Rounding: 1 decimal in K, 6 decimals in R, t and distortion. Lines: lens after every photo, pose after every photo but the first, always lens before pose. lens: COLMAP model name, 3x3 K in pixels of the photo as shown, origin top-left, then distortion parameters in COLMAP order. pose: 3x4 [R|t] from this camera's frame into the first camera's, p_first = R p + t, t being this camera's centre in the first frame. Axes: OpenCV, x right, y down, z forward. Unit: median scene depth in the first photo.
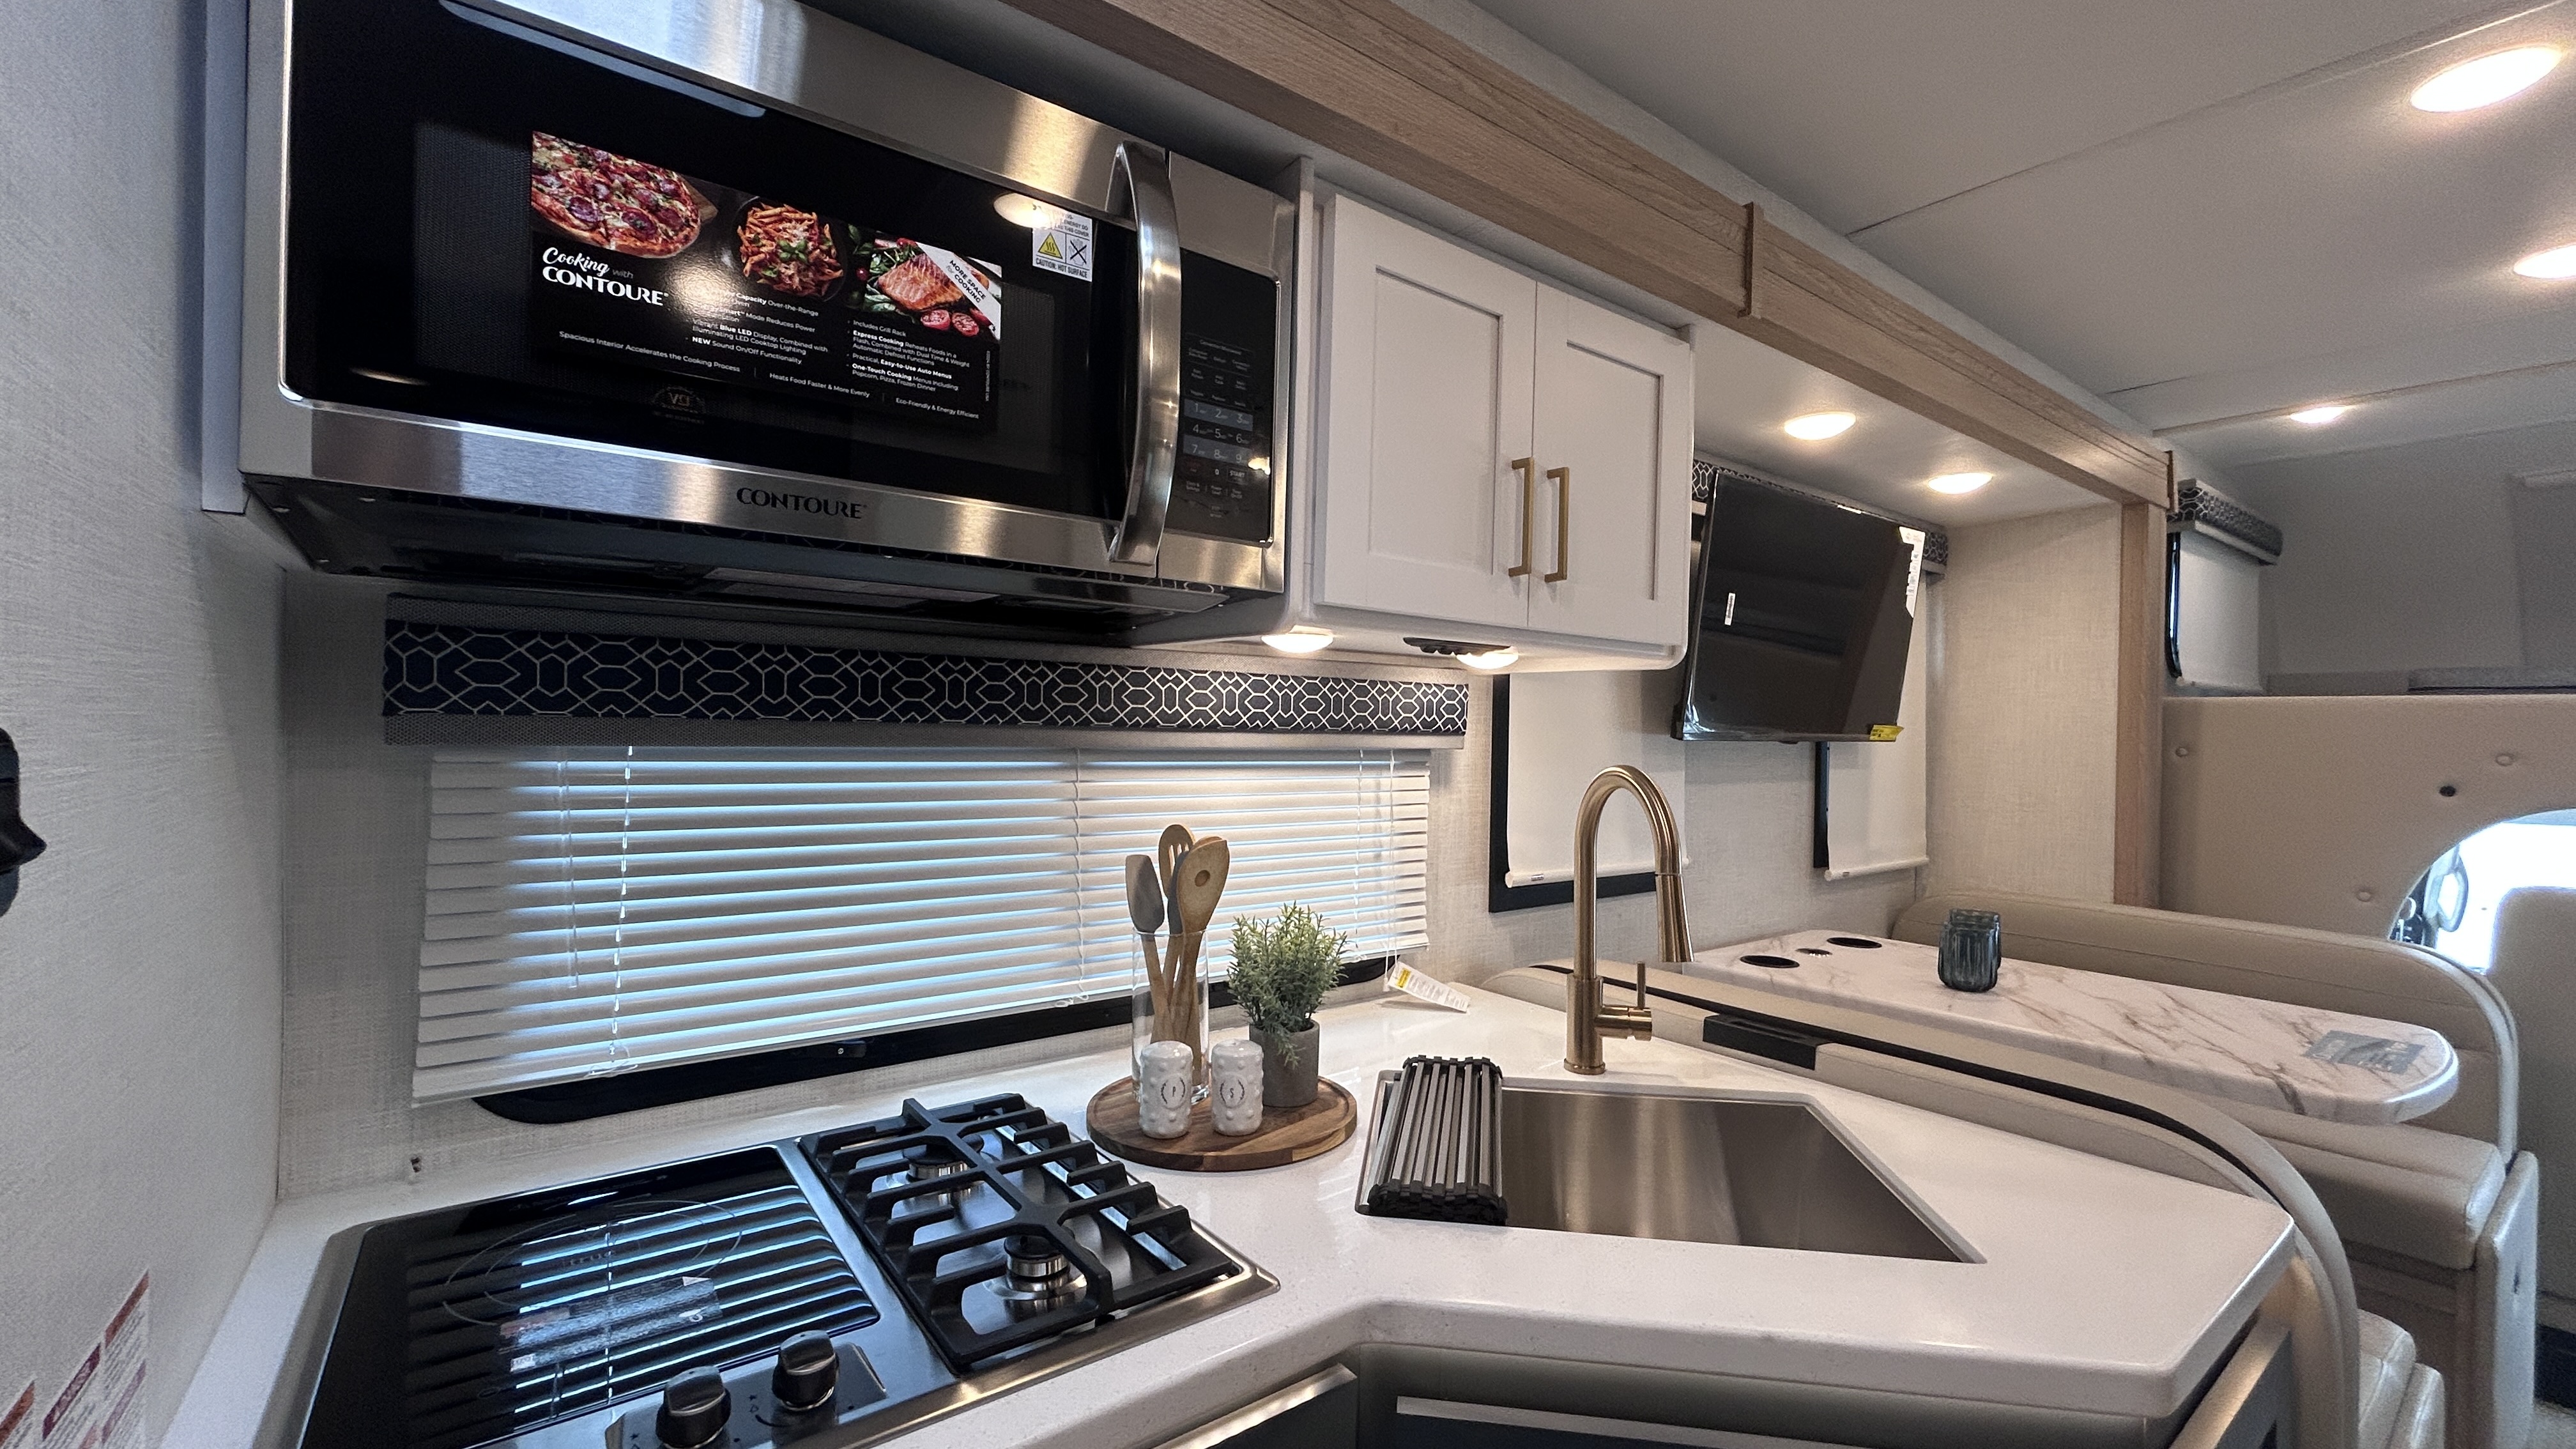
lens RADIAL K [[1037.6, 0, 1283.7], [0, 1037.6, 723.6], [0, 0, 1]] dist [-0.002281, 0.001061]
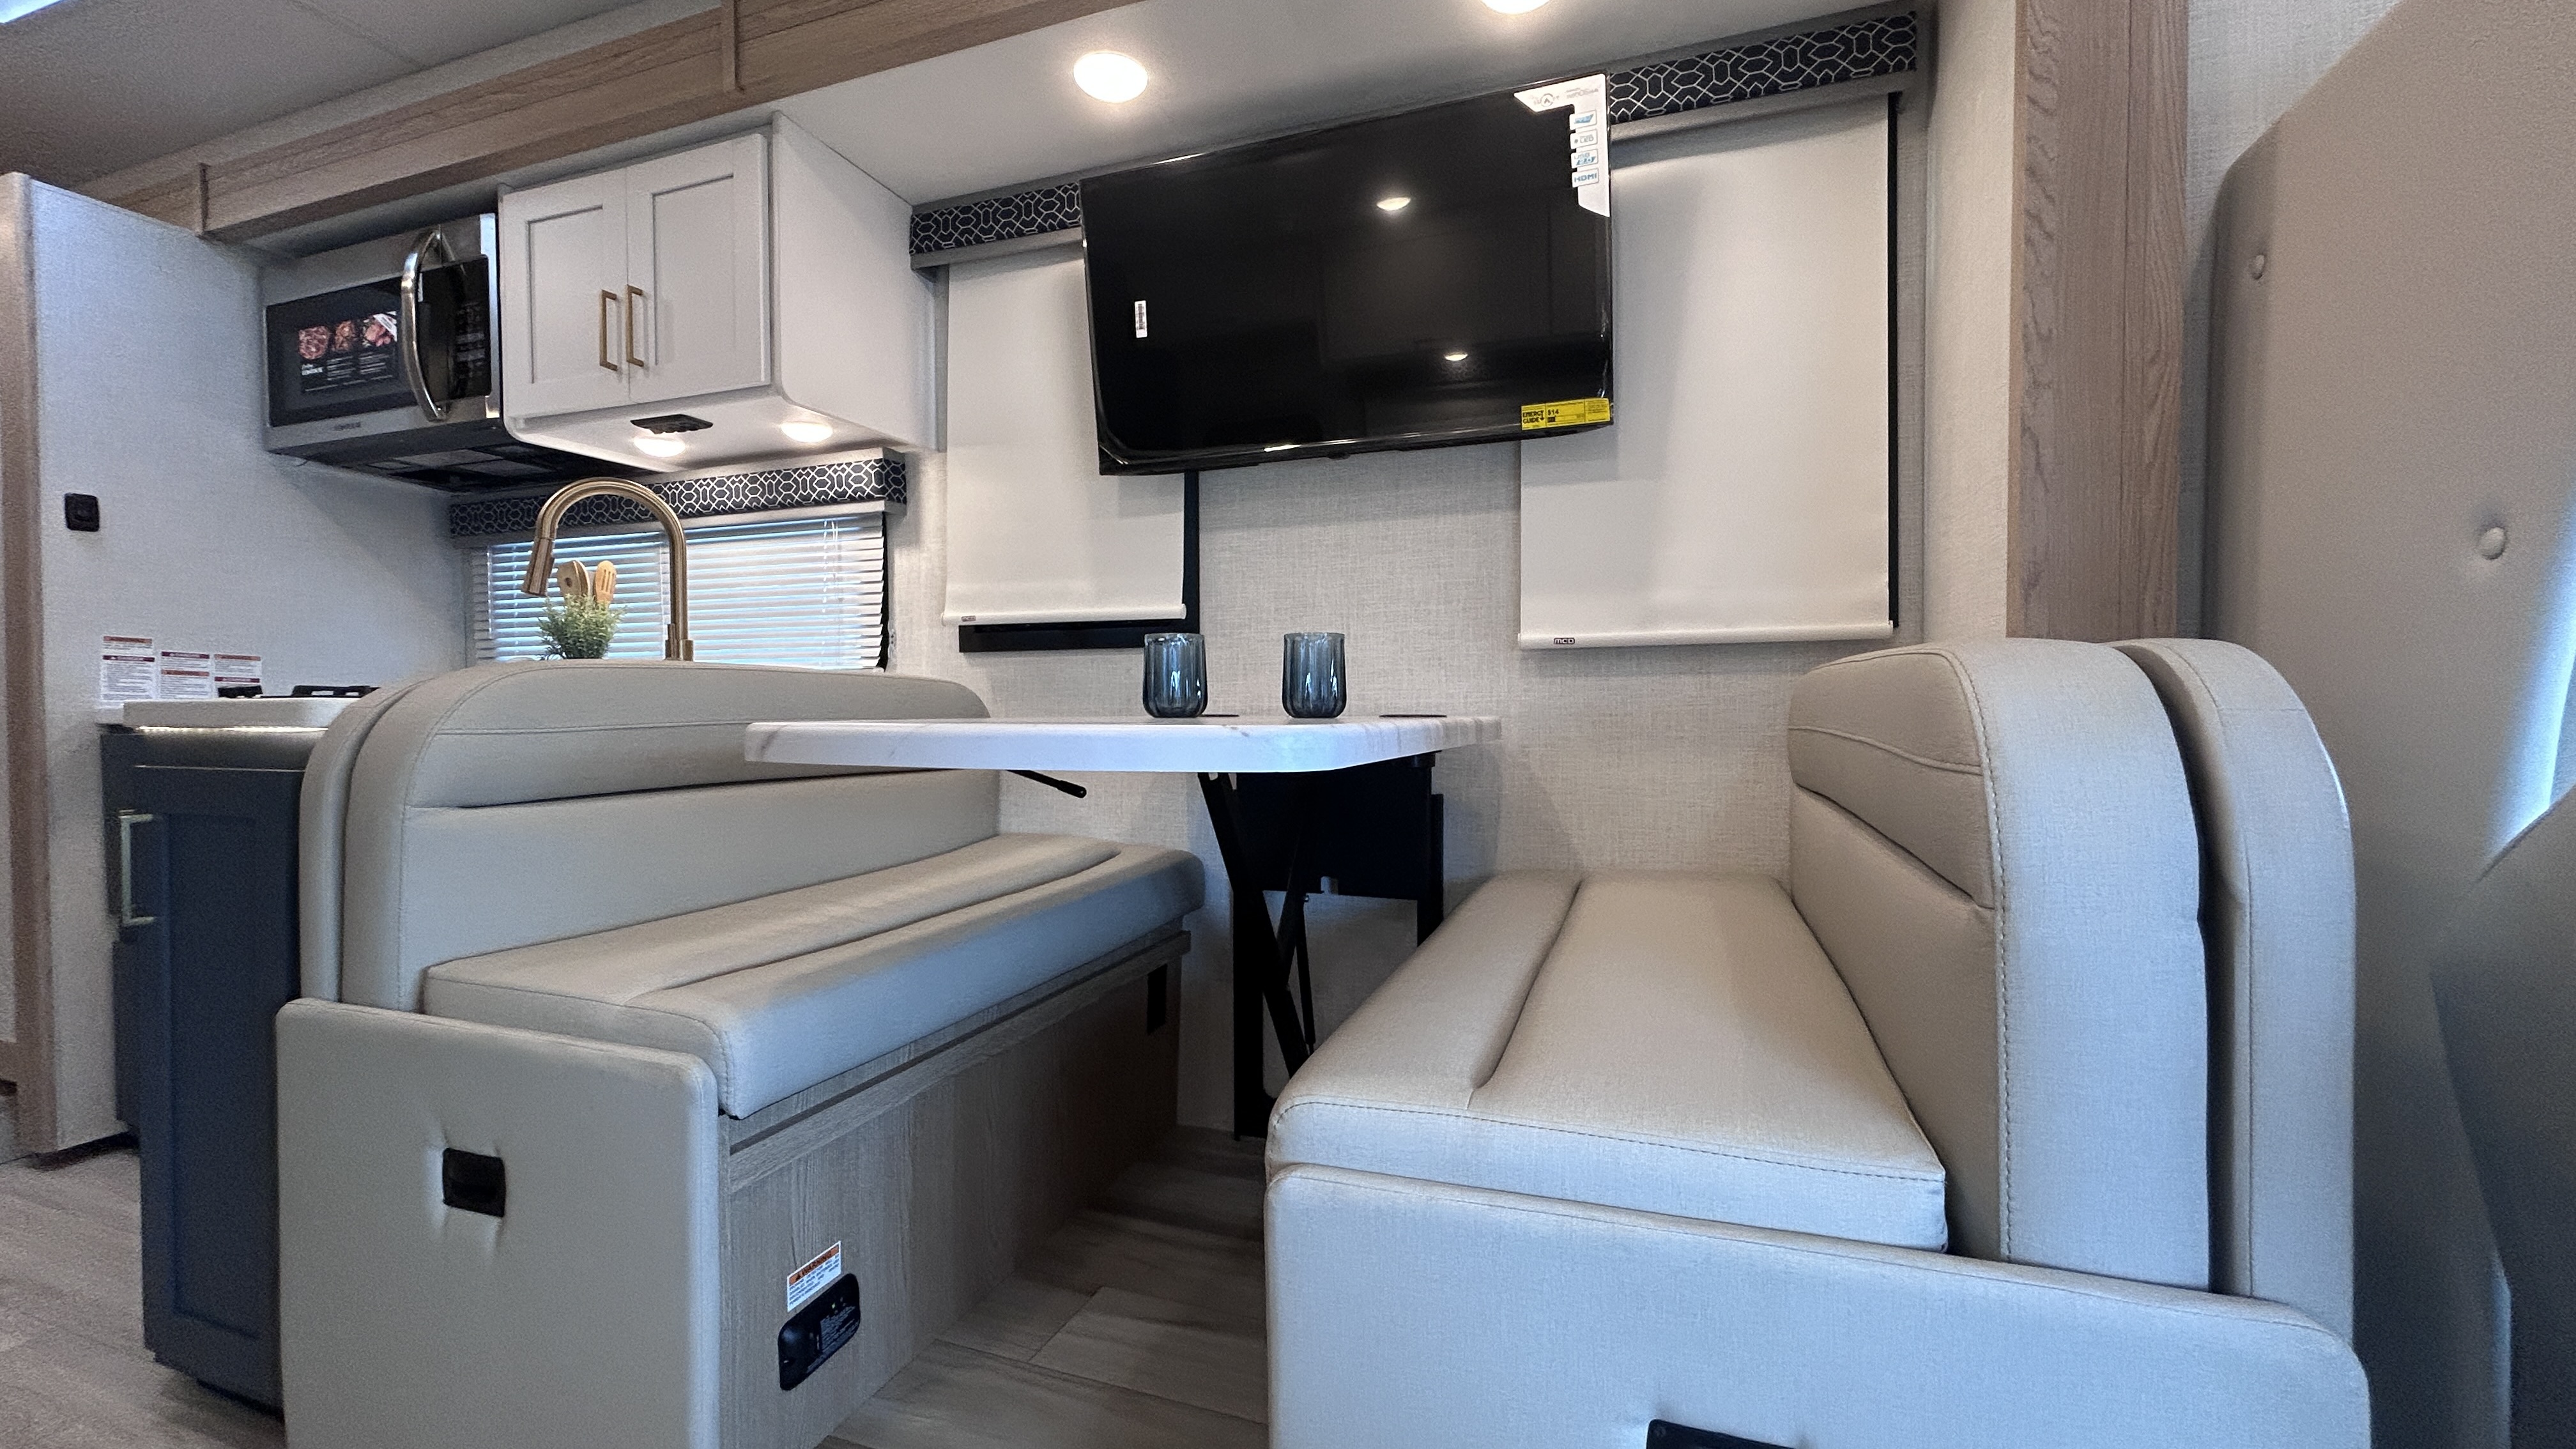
lens RADIAL K [[1037.6, 0, 1285.6], [0, 1037.6, 721.5], [0, 0, 1]] dist [-0.002281, 0.001061]
pose [[0.548115, -0.008484, -0.836360, 1.899459], [0.018242, 0.999832, 0.001813, 0.365060], [0.836204, -0.016250, 0.548178, 0.914189]]
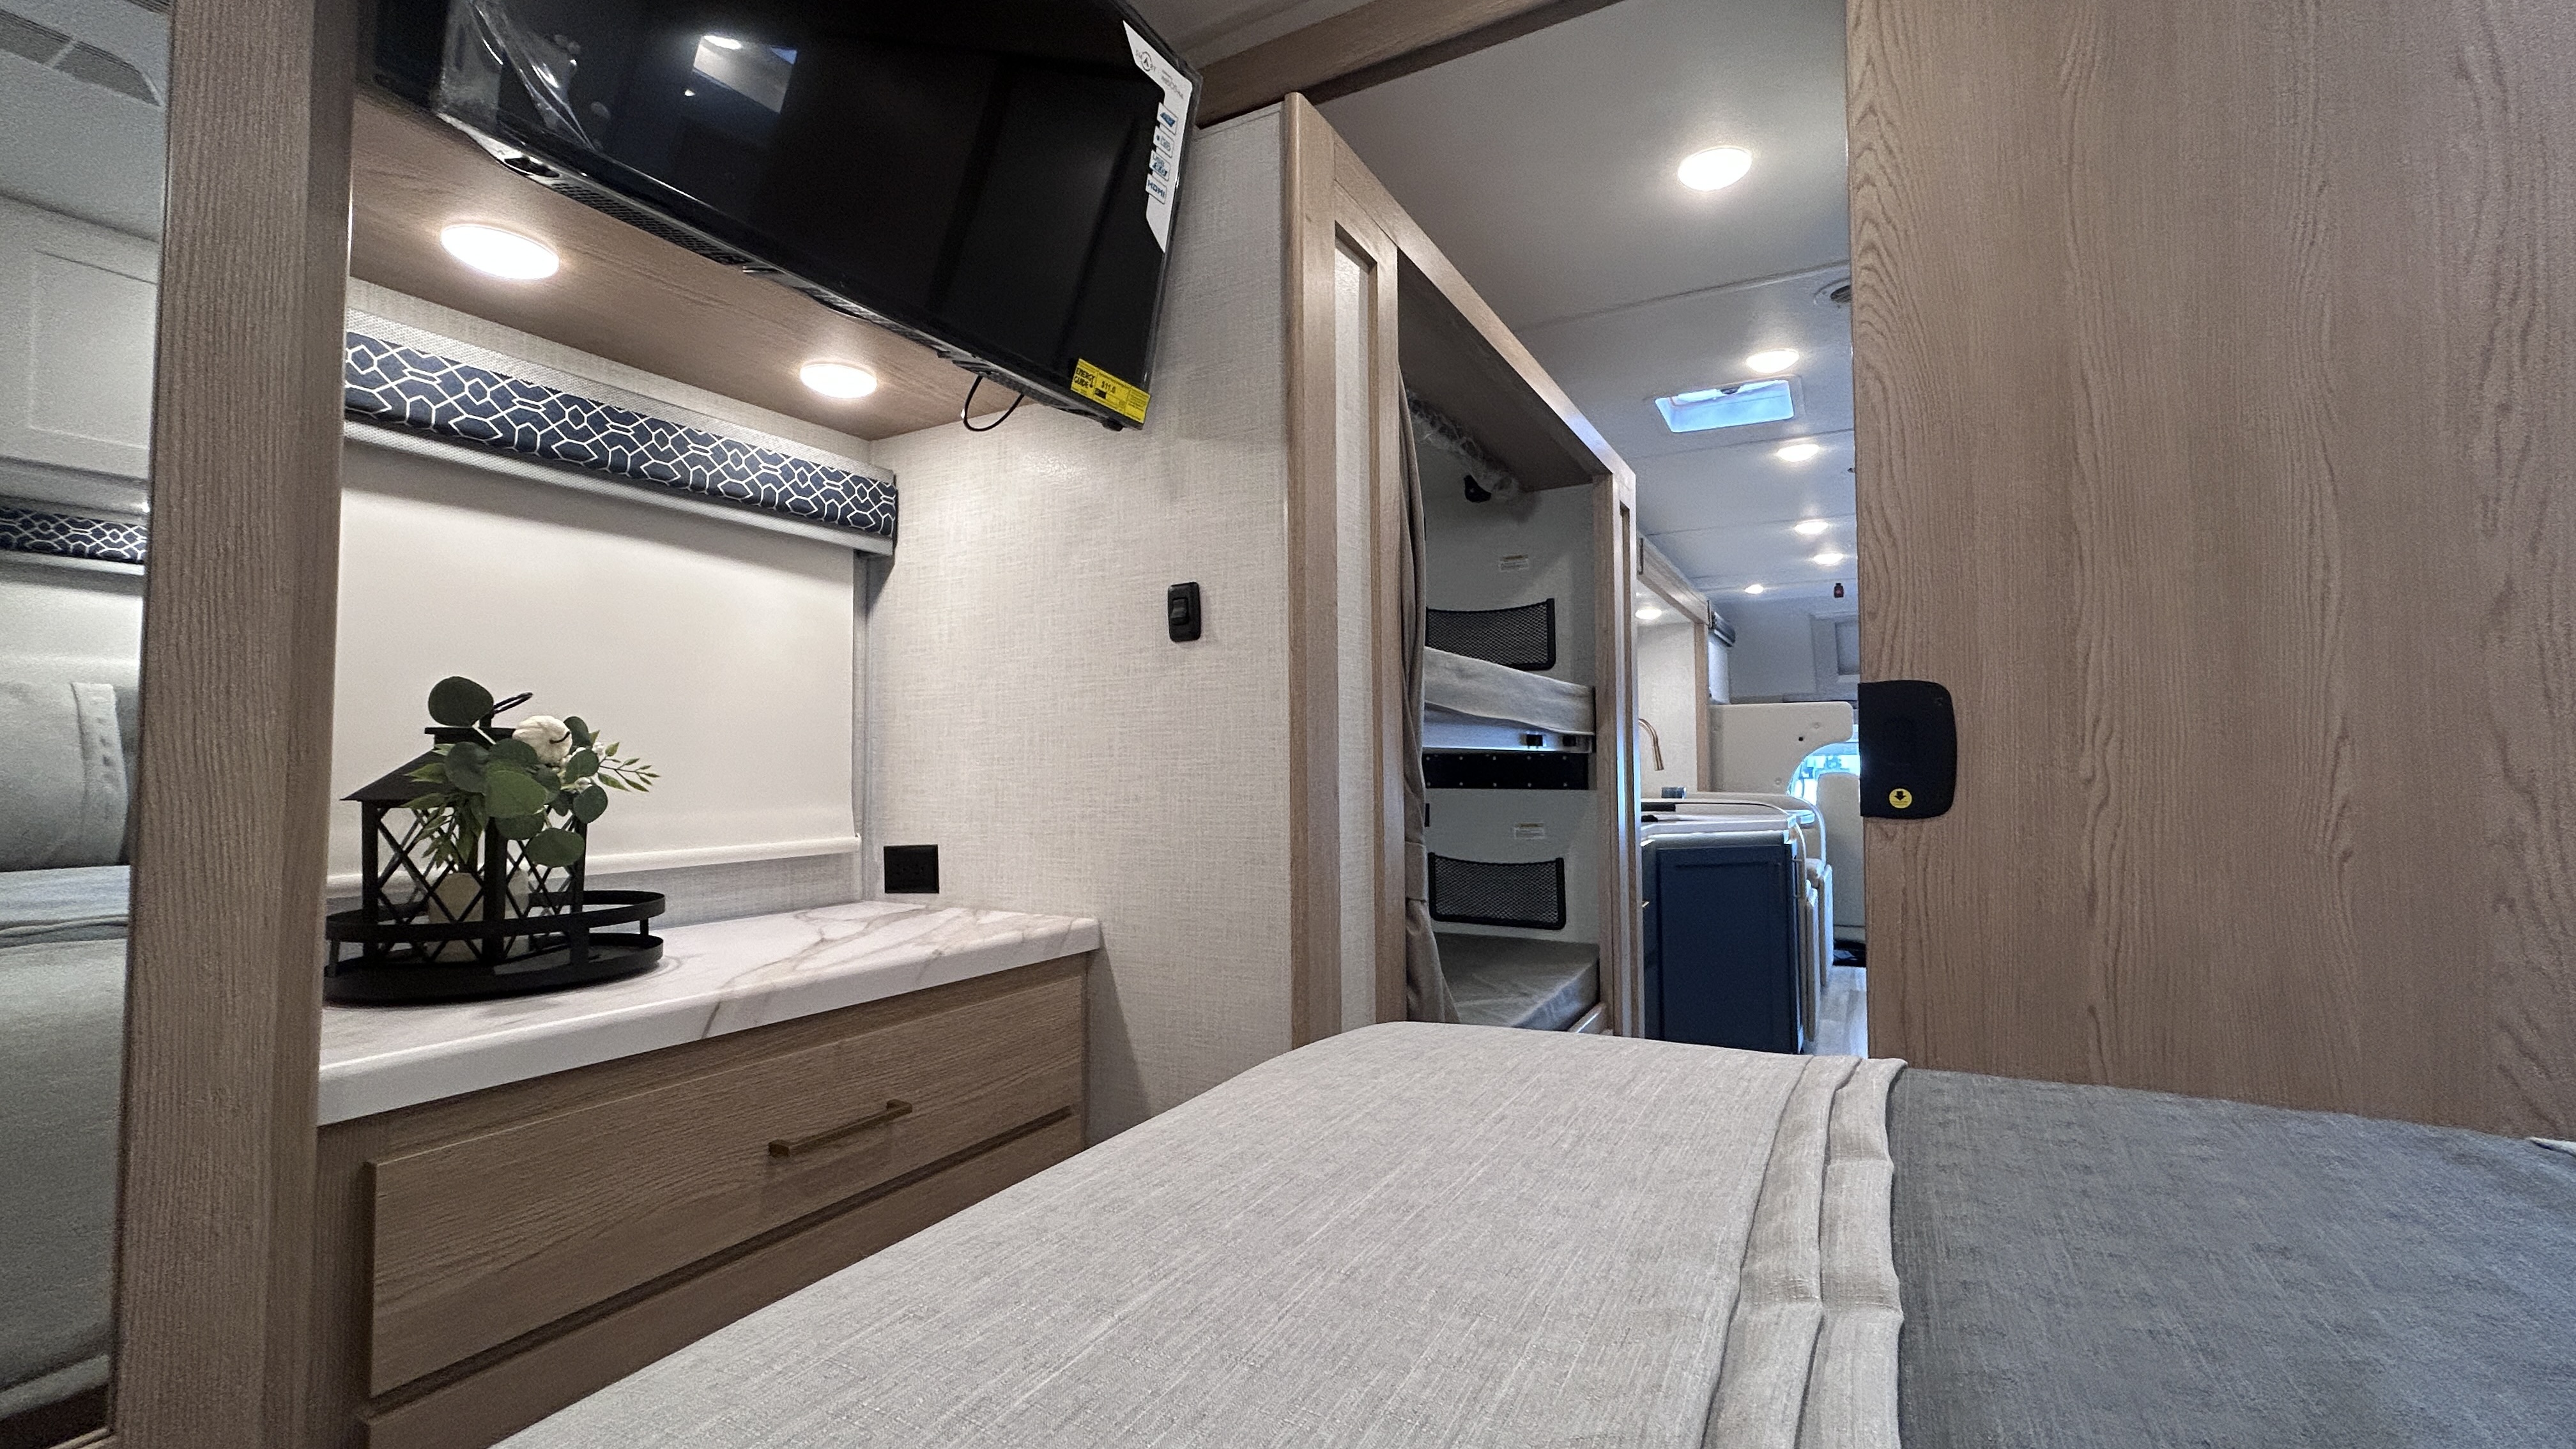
lens RADIAL K [[1037.6, 0, 1290.1], [0, 1037.6, 720.1], [0, 0, 1]] dist [-0.002281, 0.001061]
pose [[0.913966, -0.006579, 0.405738, -1.855945], [0.022080, 0.999194, -0.033534, 0.126542], [-0.405191, 0.039608, 0.913374, -1.445541]]
